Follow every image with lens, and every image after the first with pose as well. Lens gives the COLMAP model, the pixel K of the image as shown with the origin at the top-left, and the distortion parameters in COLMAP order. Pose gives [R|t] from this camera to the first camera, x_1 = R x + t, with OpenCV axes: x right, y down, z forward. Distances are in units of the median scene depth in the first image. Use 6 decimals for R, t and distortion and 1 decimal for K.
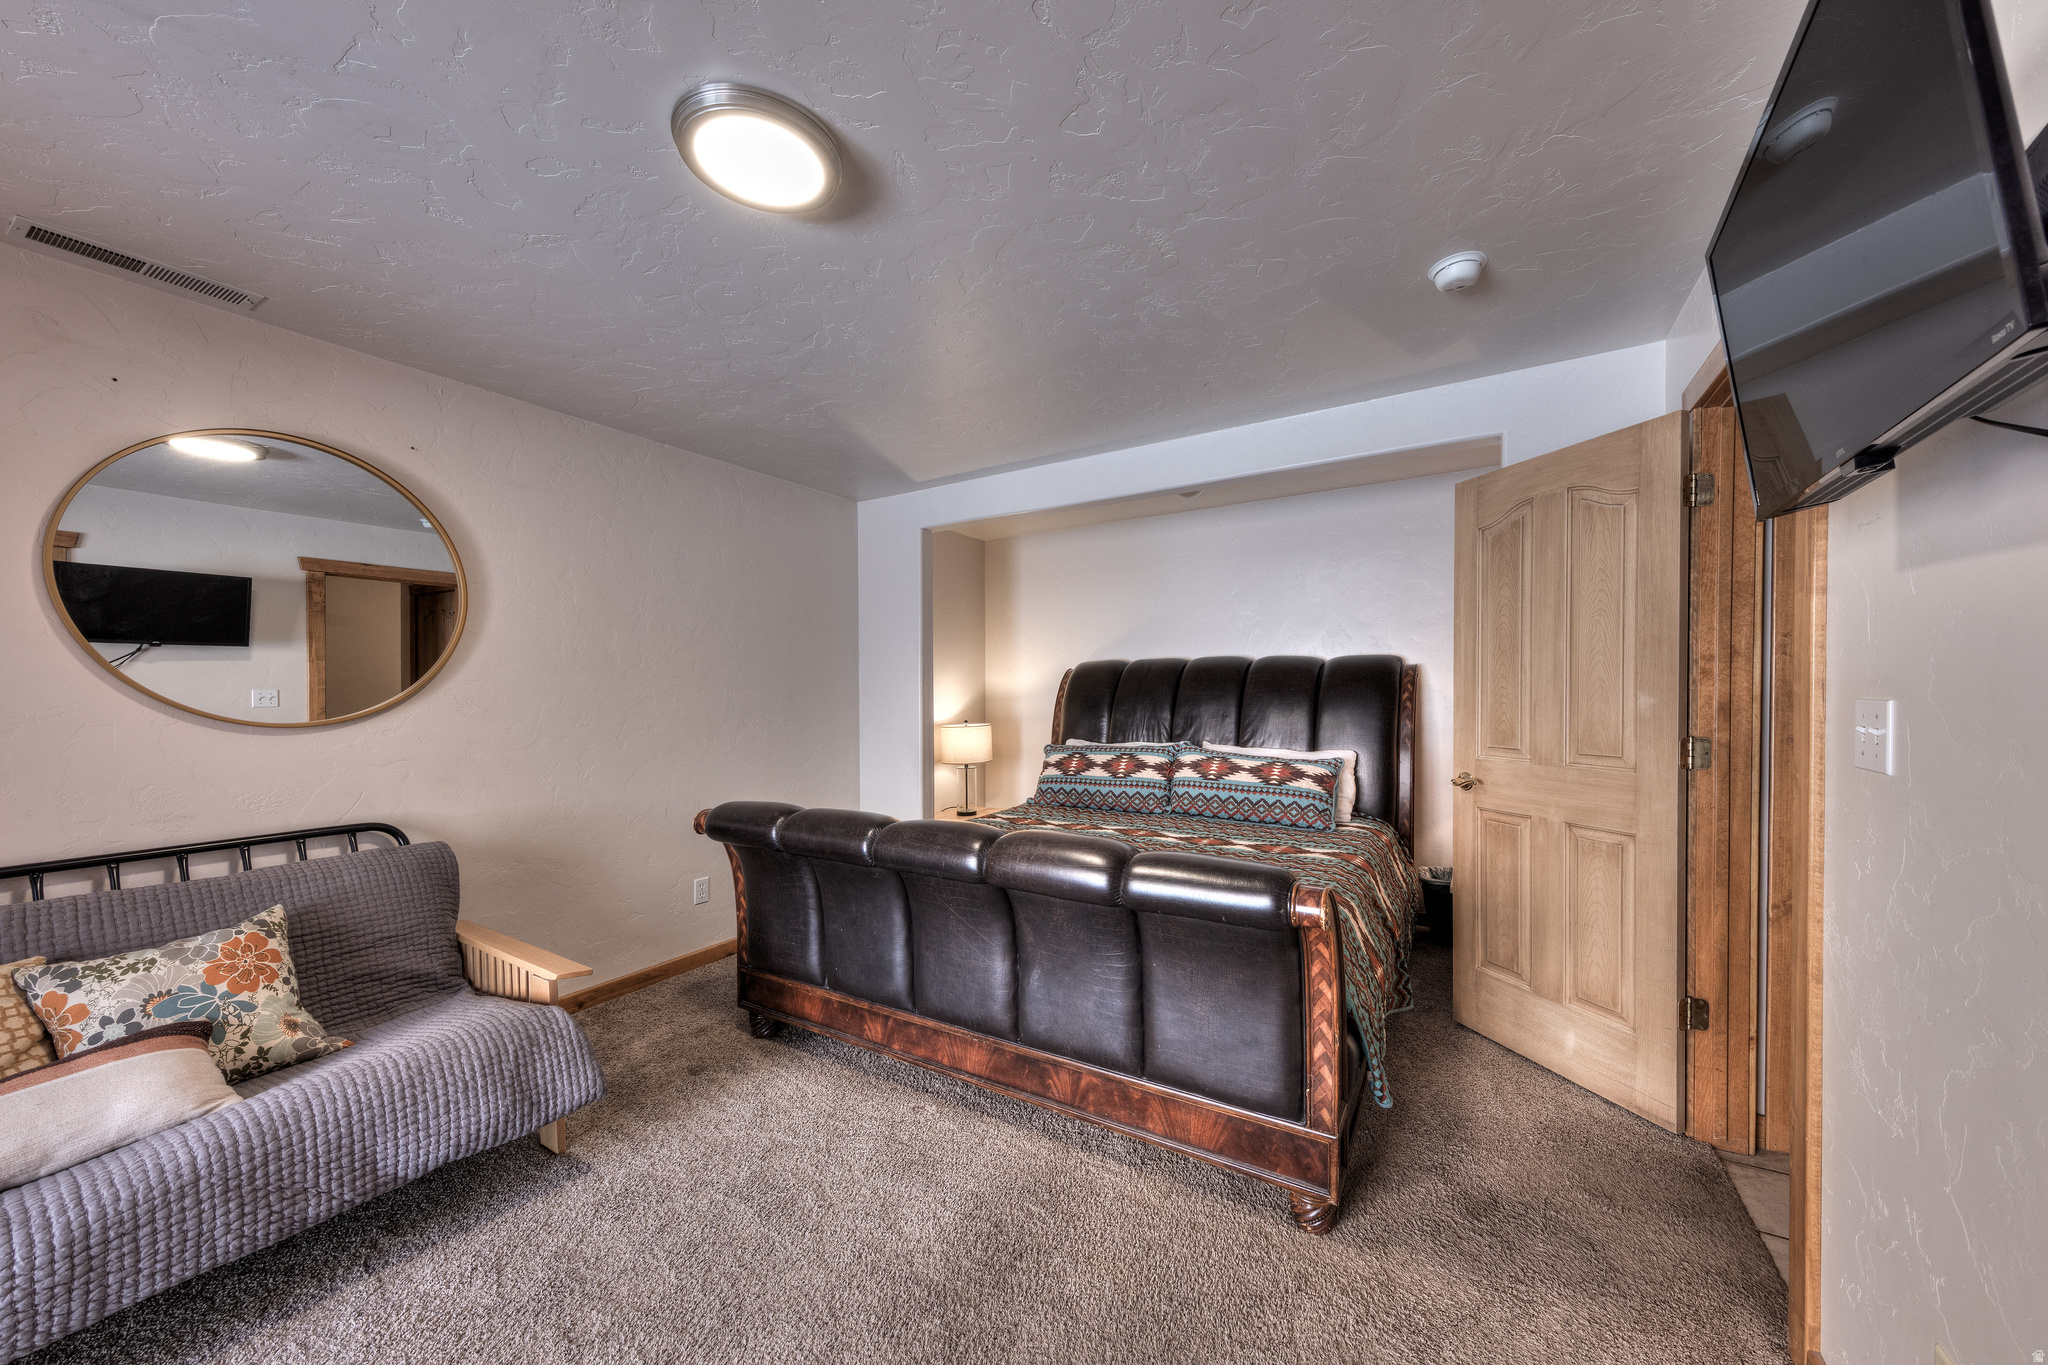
lens RADIAL K [[744.0, 0, 1024.0], [0, 744.0, 682.5], [0, 0, 1]] dist [0.001369, -0.000222]
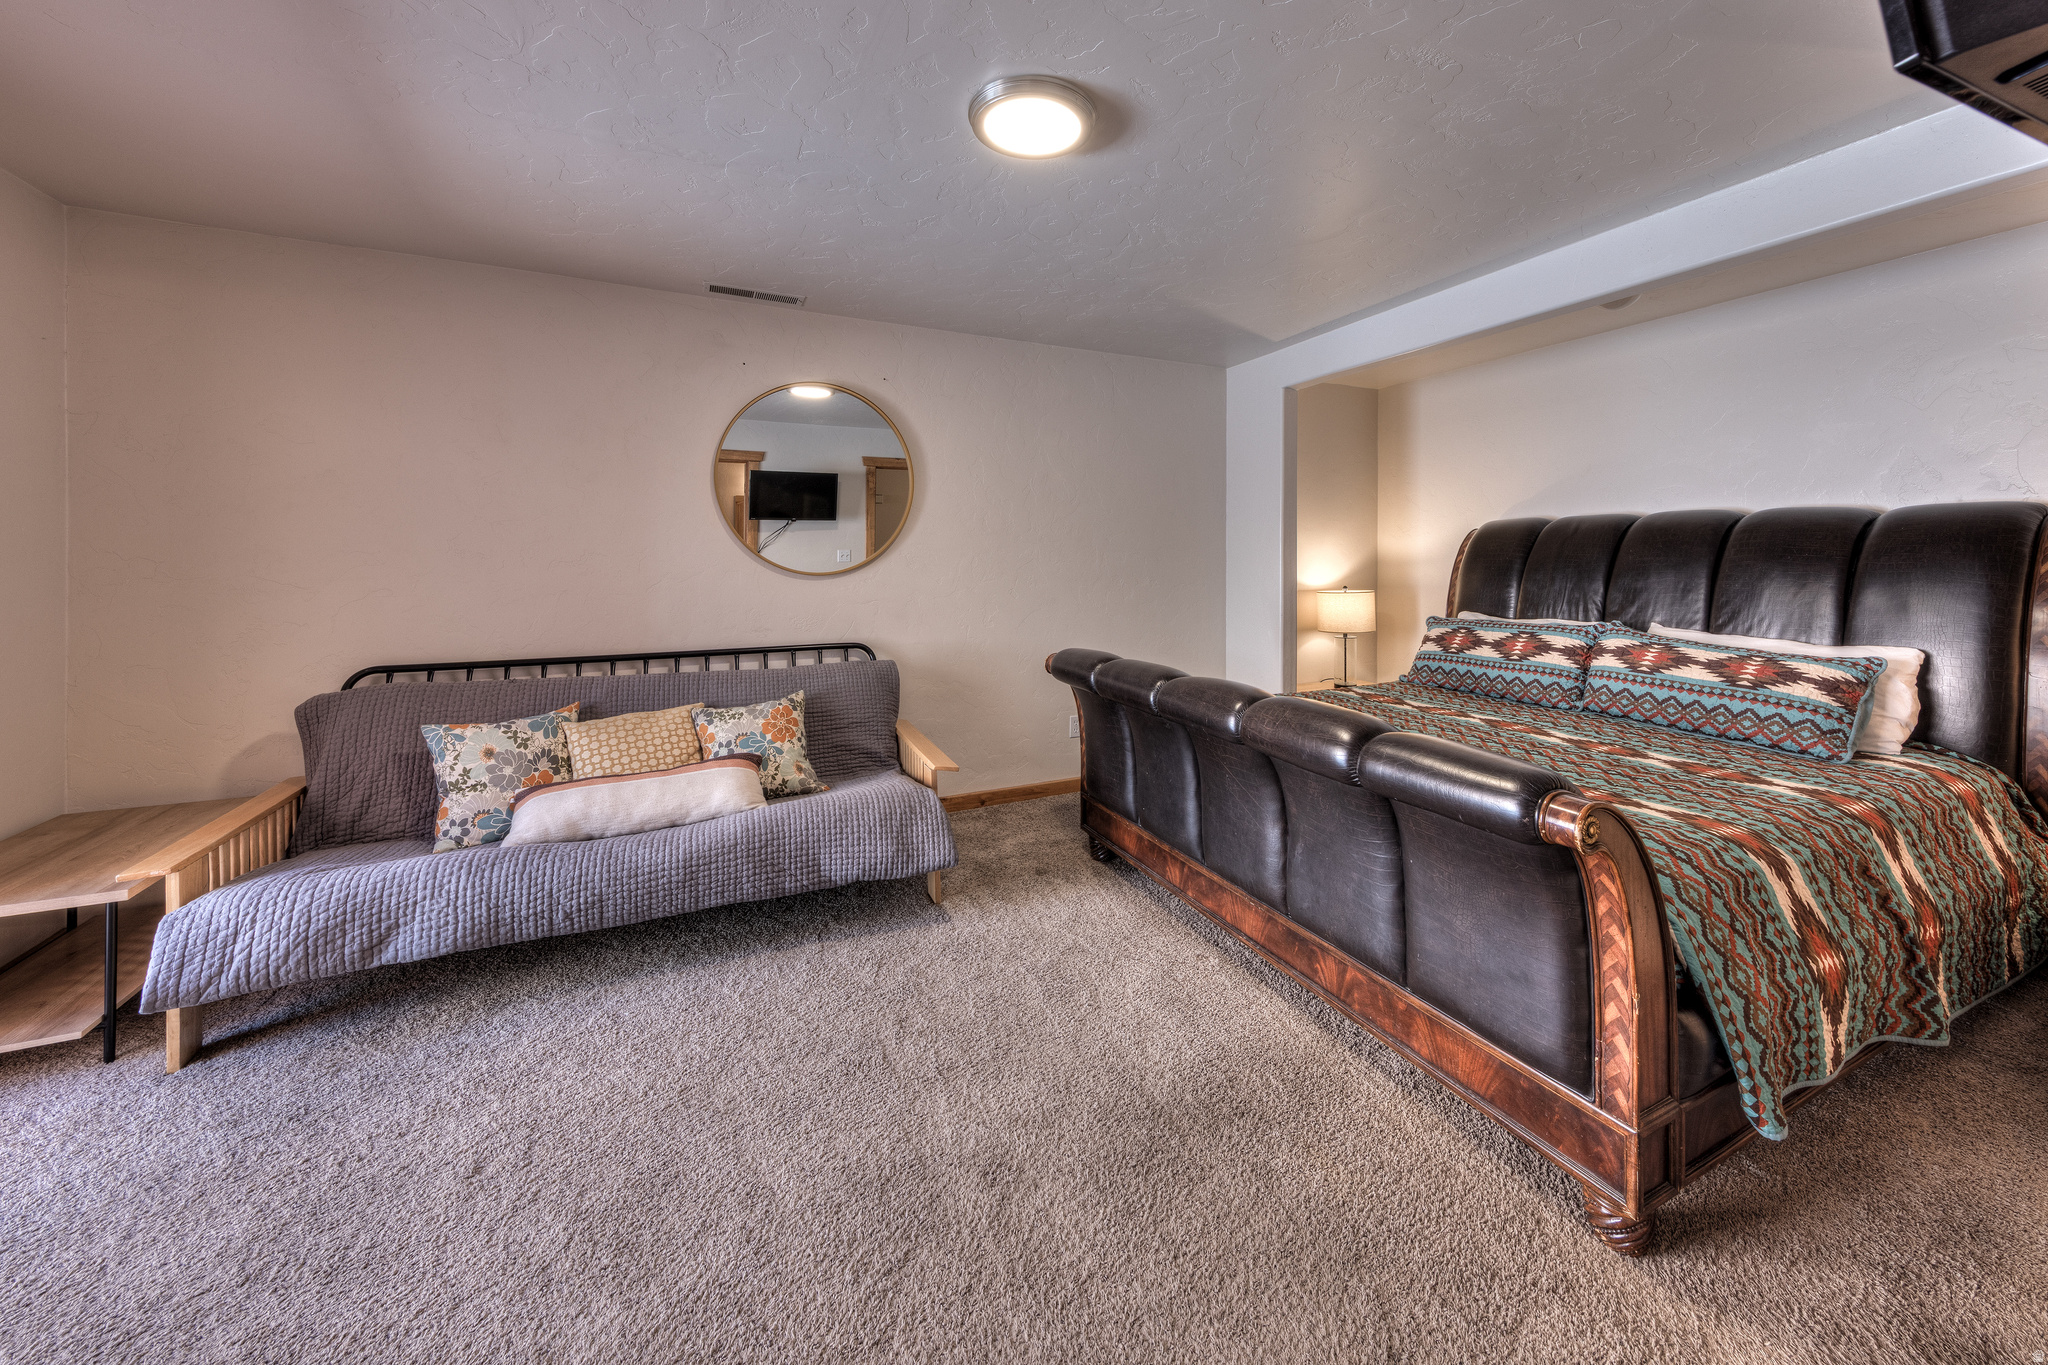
lens RADIAL K [[766.4, 0, 1025.1], [0, 766.4, 526.8], [0, 0, 1]] dist [-0.001869, -0.000646]
pose [[0.815068, -0.012987, -0.579219, 0.255095], [-0.000890, 0.999719, -0.023668, -0.000329], [0.579364, 0.019806, 0.814828, -0.020658]]
